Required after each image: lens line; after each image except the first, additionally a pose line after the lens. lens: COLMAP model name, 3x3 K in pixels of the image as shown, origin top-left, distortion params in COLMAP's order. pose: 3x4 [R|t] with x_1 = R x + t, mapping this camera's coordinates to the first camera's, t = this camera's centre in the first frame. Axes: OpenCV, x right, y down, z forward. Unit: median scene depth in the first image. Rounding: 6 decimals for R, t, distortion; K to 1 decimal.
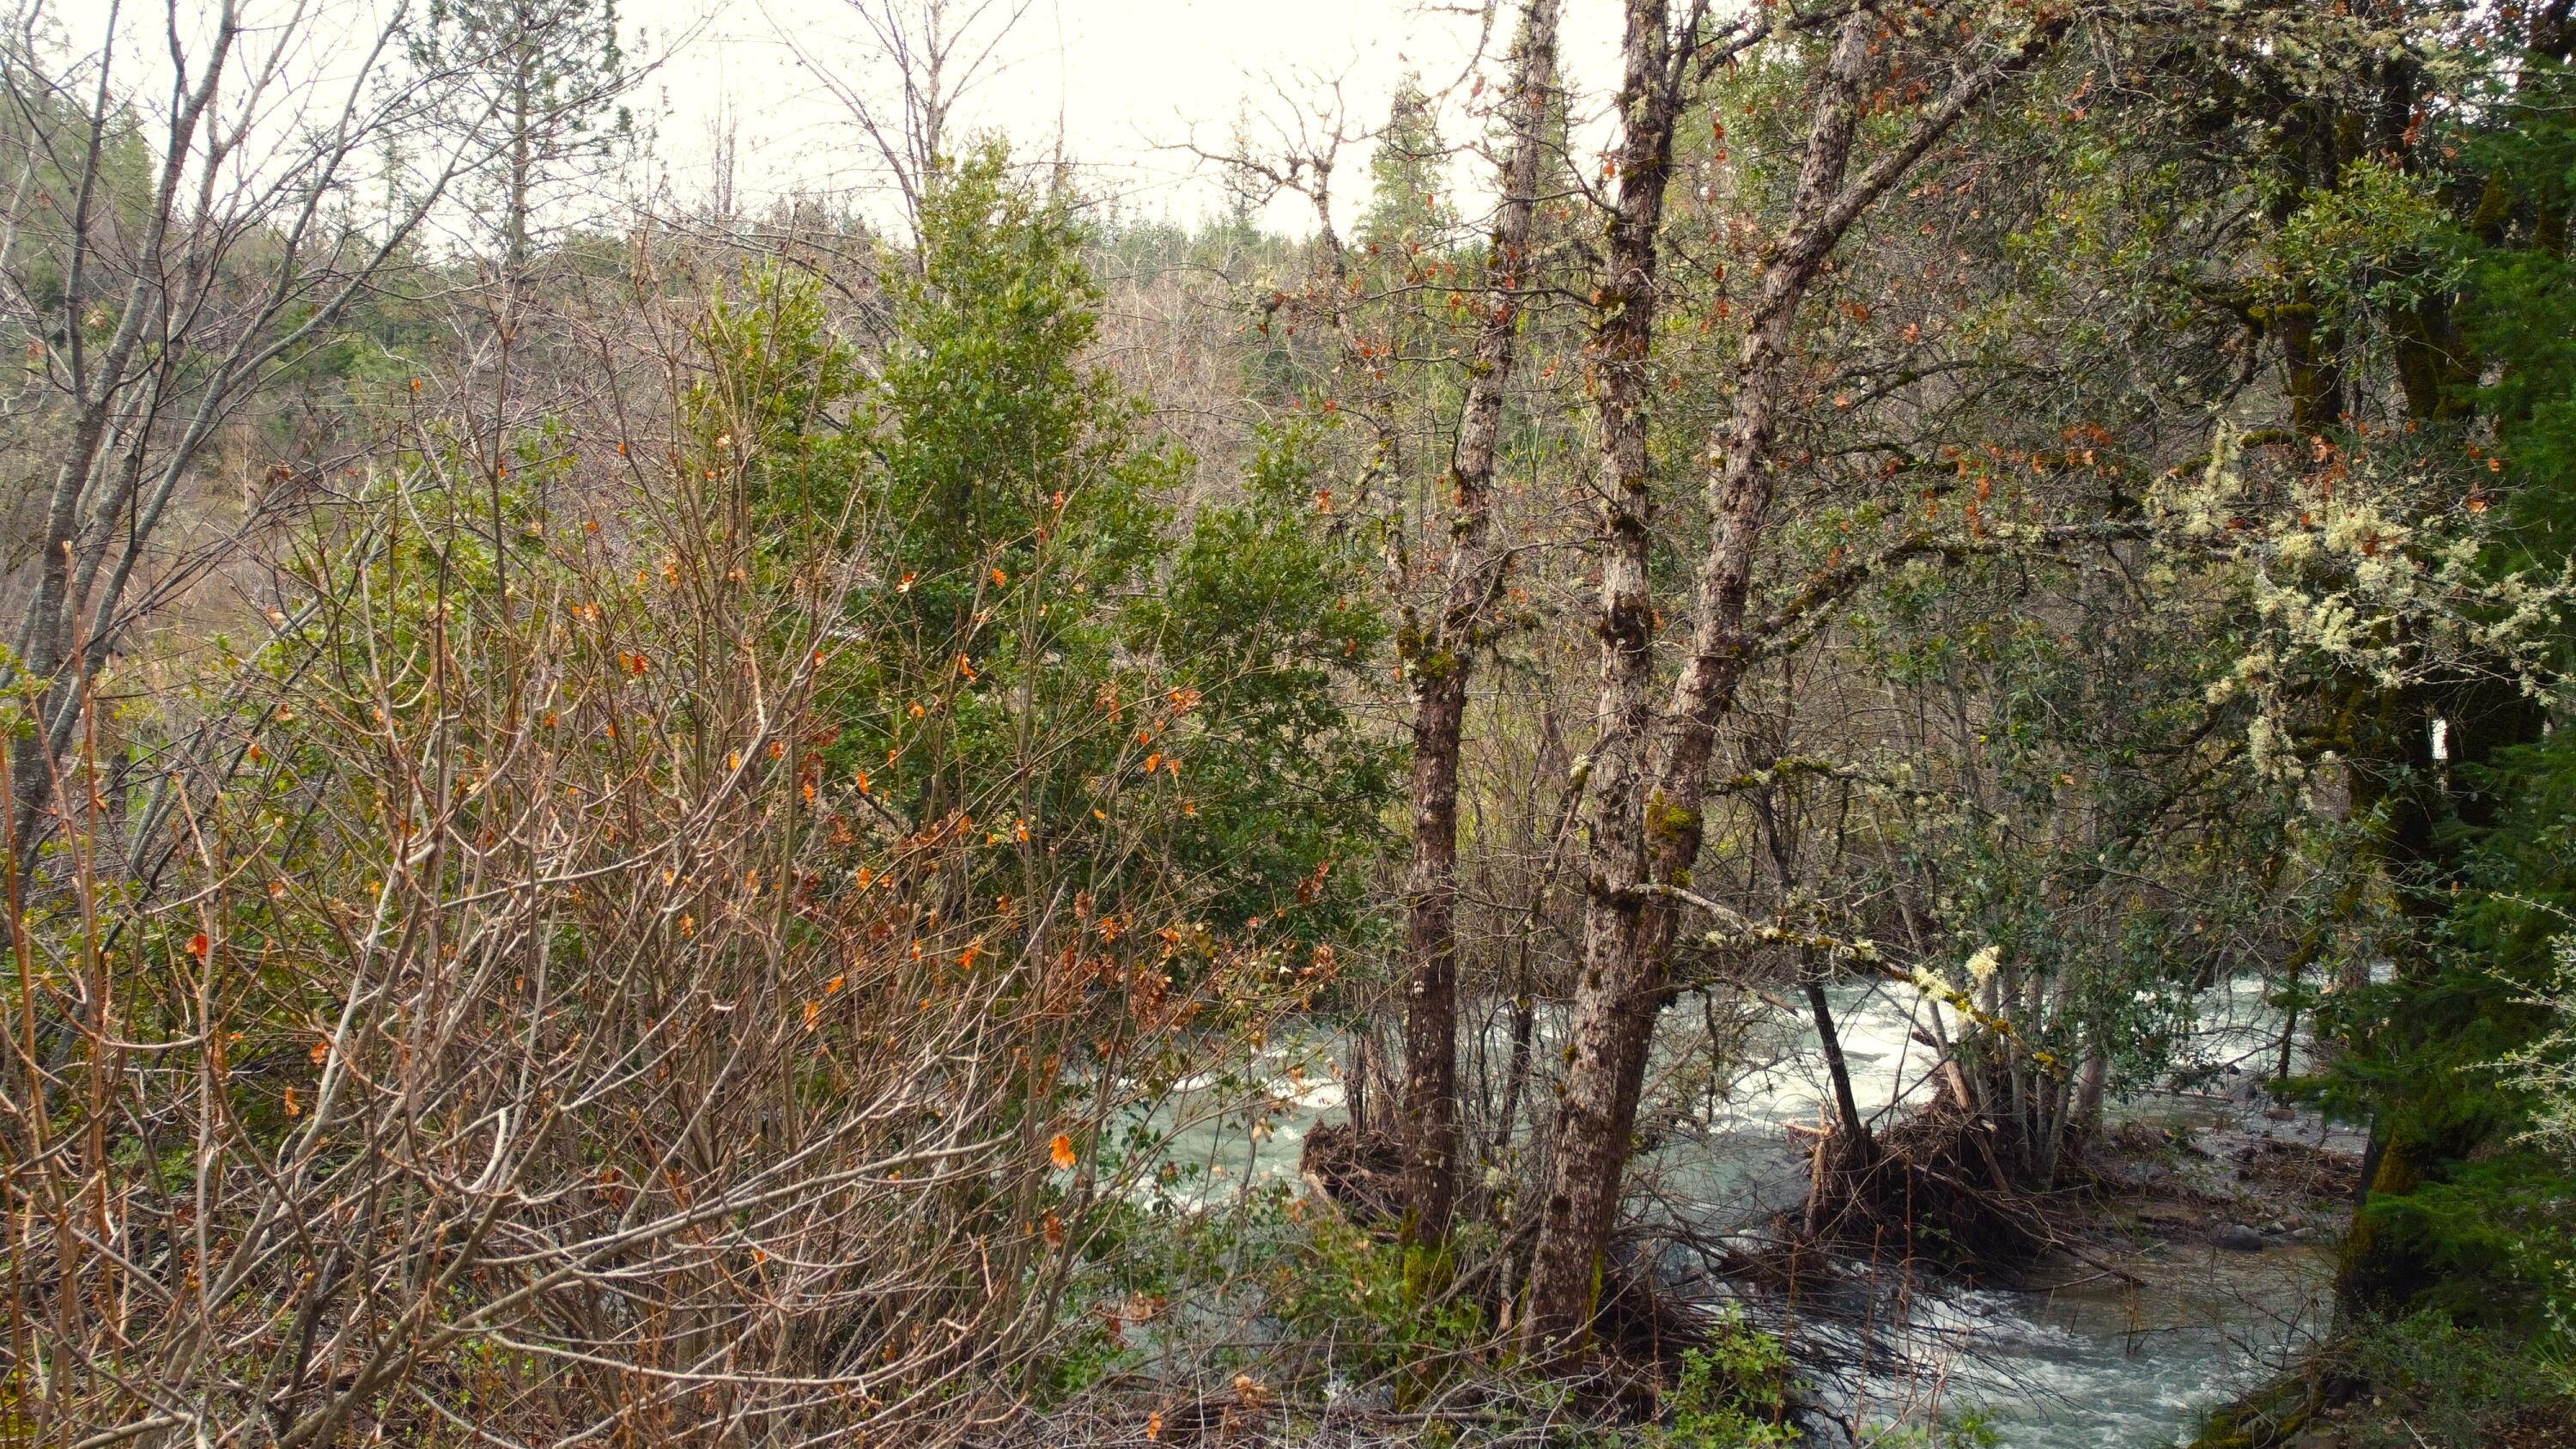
lens RADIAL K [[1928.9, 0, 1296.1], [0, 1928.9, 719.9], [0, 0, 1]] dist [0.004741, 0.005686]
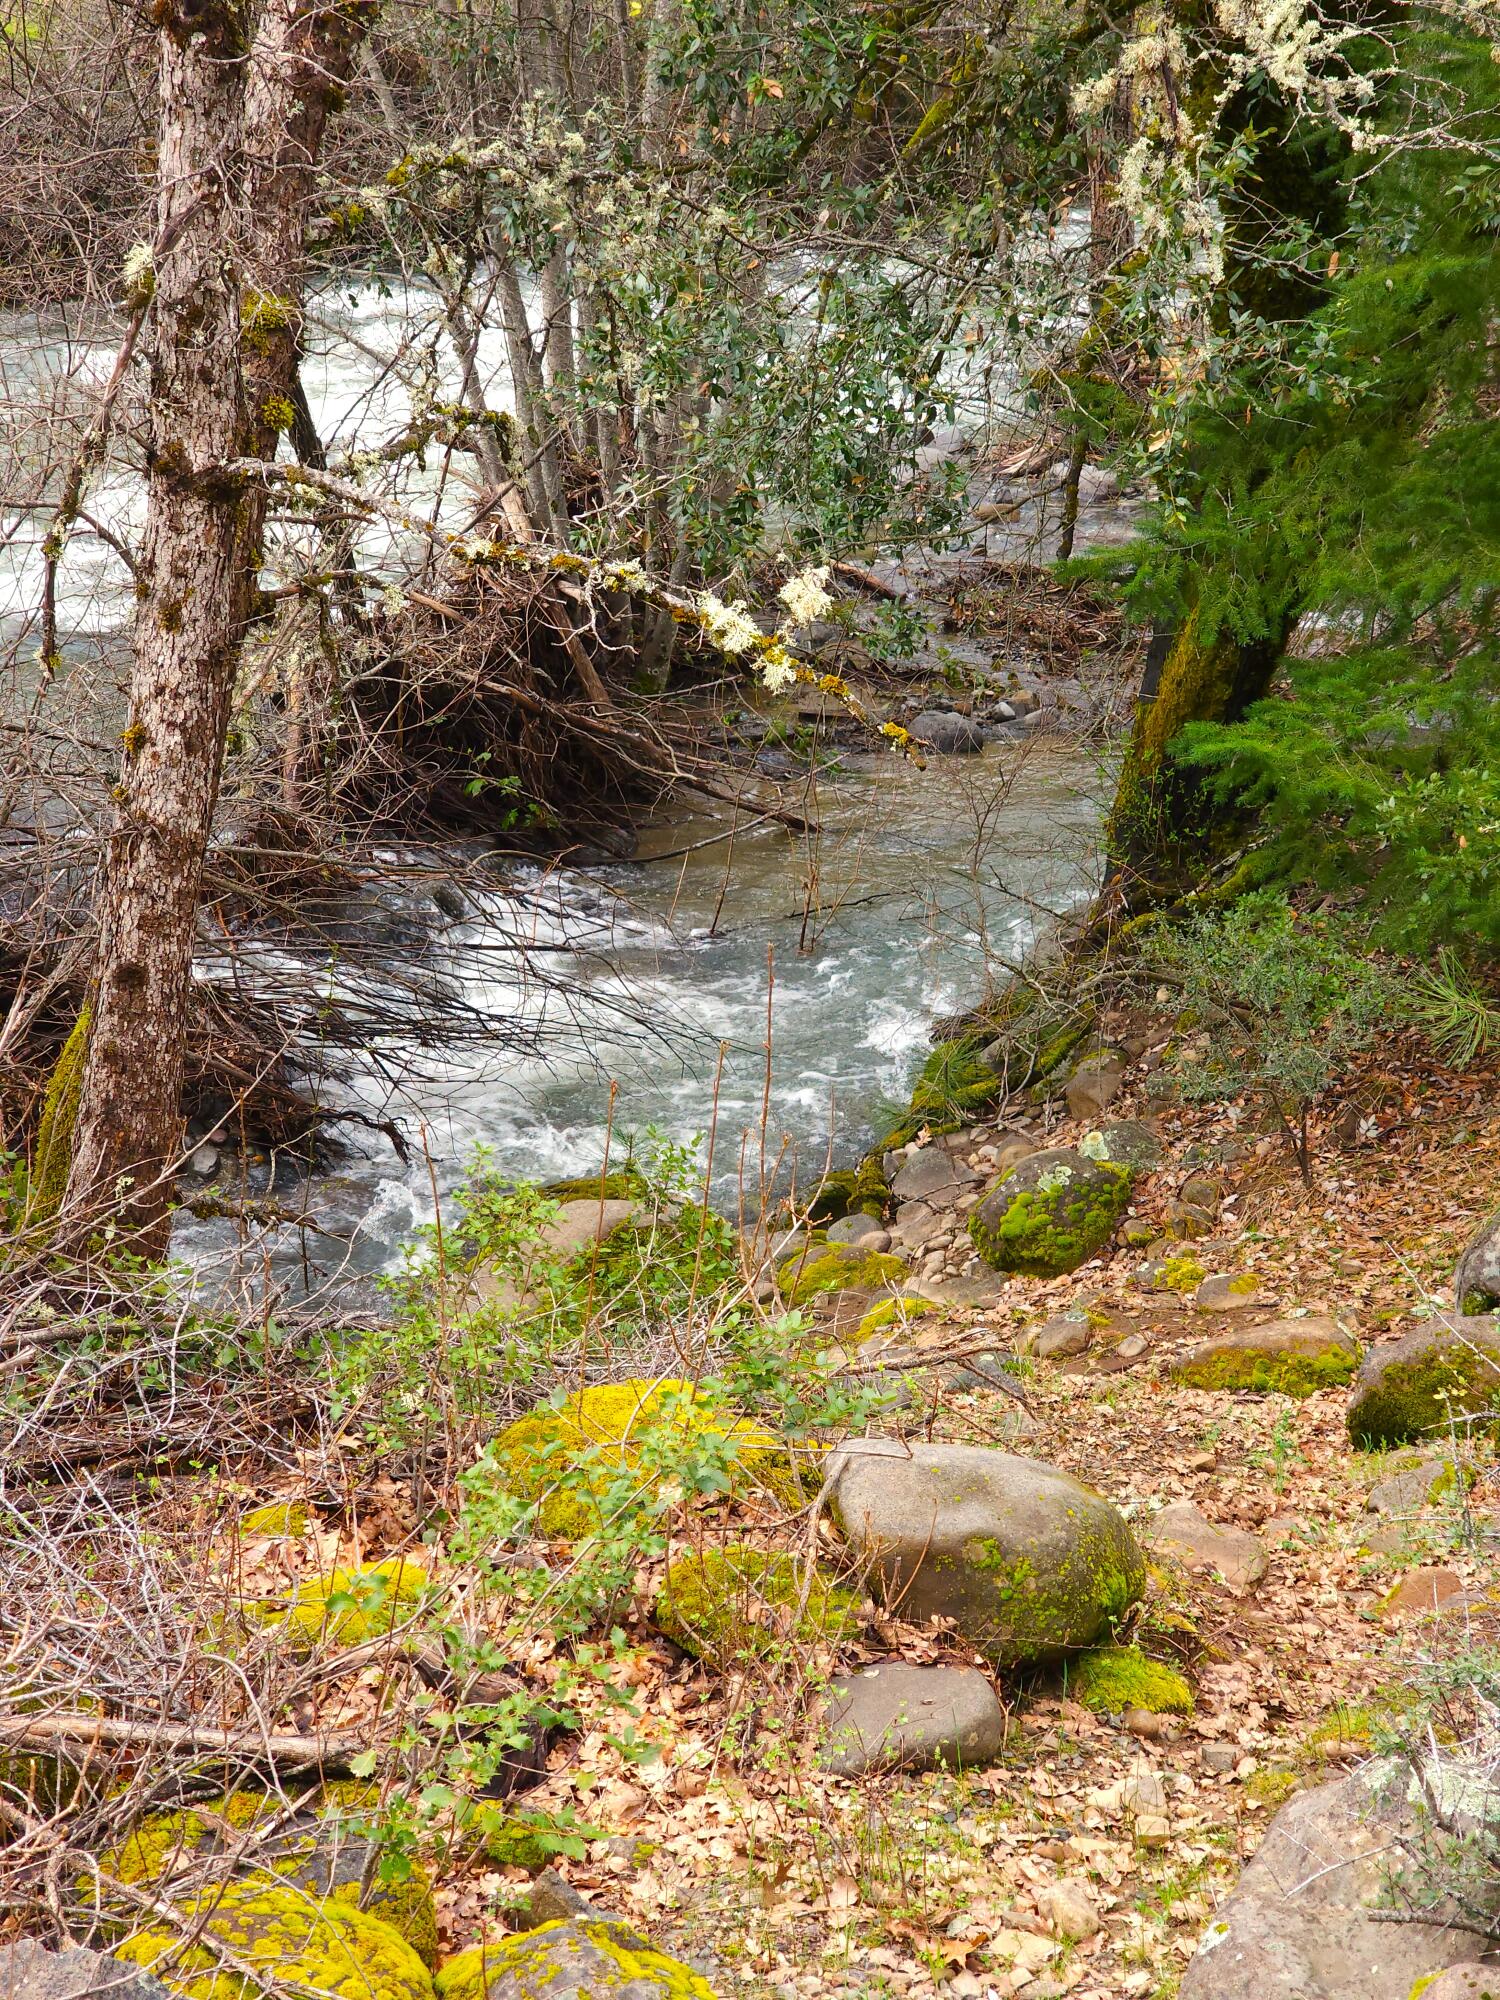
lens RADIAL K [[3817.0, 0, 748.3], [0, 3817.0, 1007.3], [0, 0, 1]] dist [0.044491, 0.000000]
pose [[0.911892, -0.123204, 0.391502, -0.162108], [-0.014700, 0.943466, 0.331144, -0.146809], [-0.410167, -0.307723, 0.858528, -0.133099]]
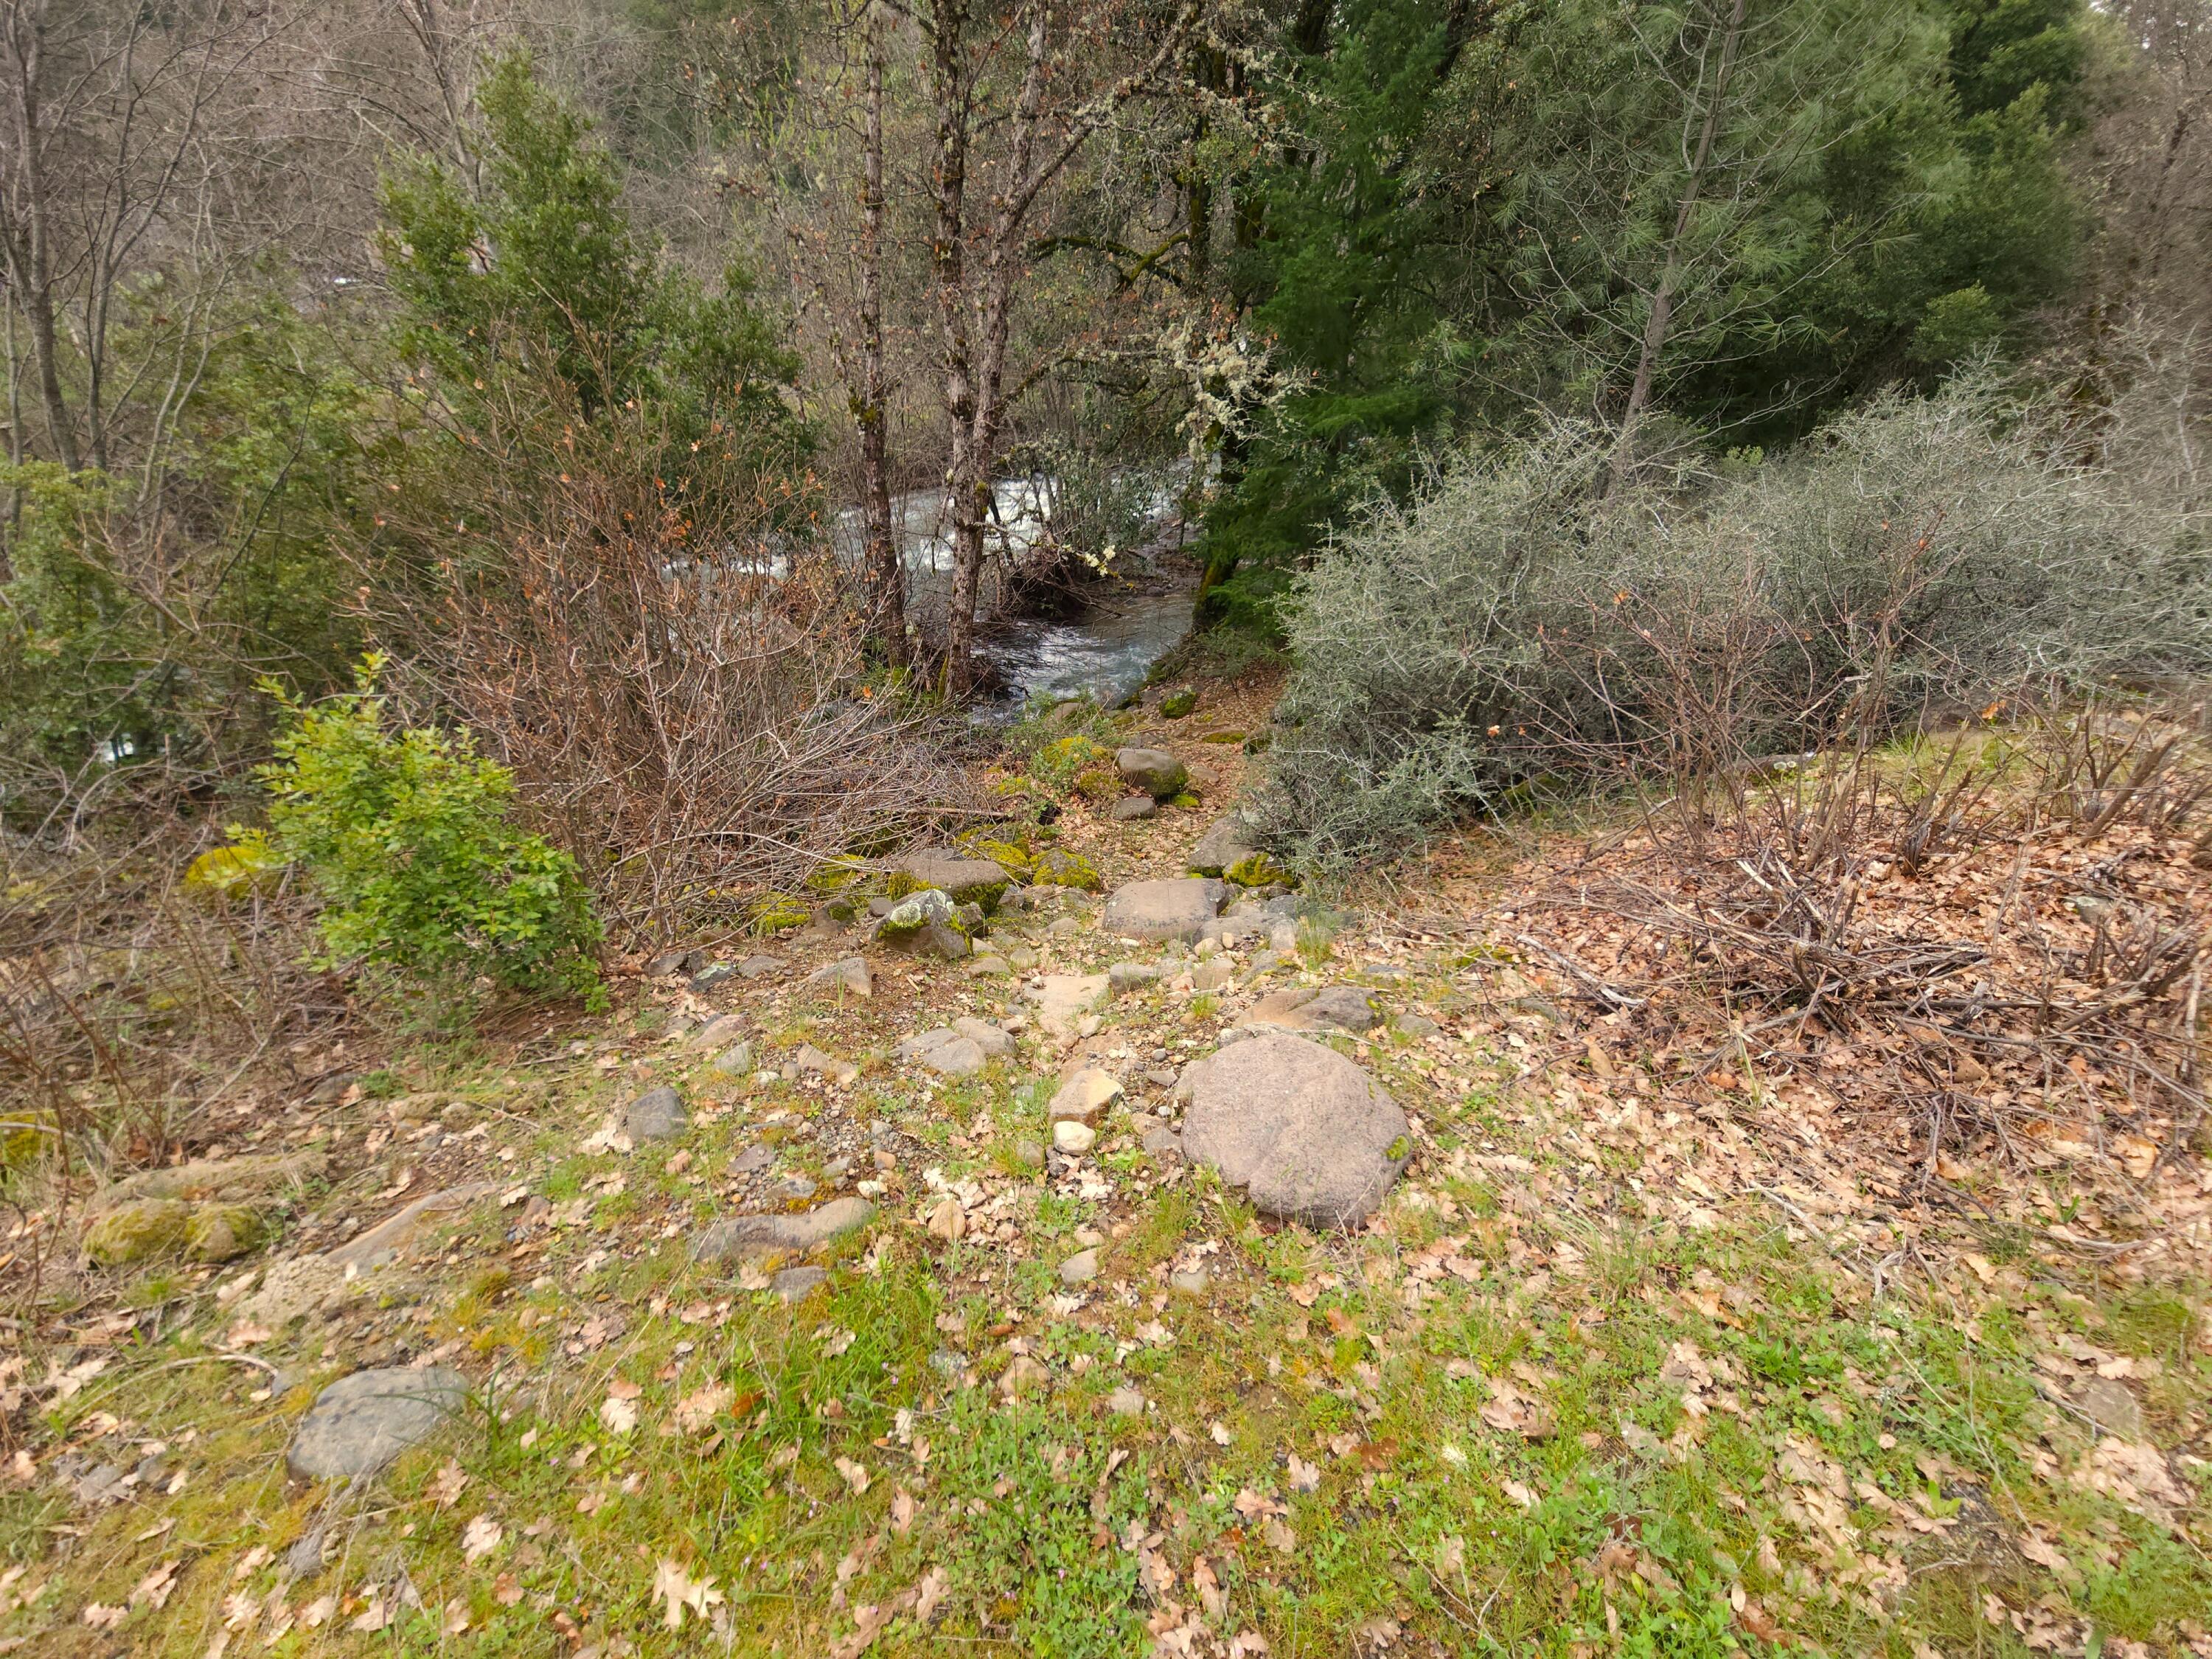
lens RADIAL K [[907.3, 0, 1108.7], [0, 907.3, 828.5], [0, 0, 1]] dist [0.001923, -0.000053]
pose [[0.912262, -0.207668, 0.353062, -0.166539], [0.006882, 0.869601, 0.493708, -0.149943], [-0.409550, -0.447961, 0.794733, -0.198242]]
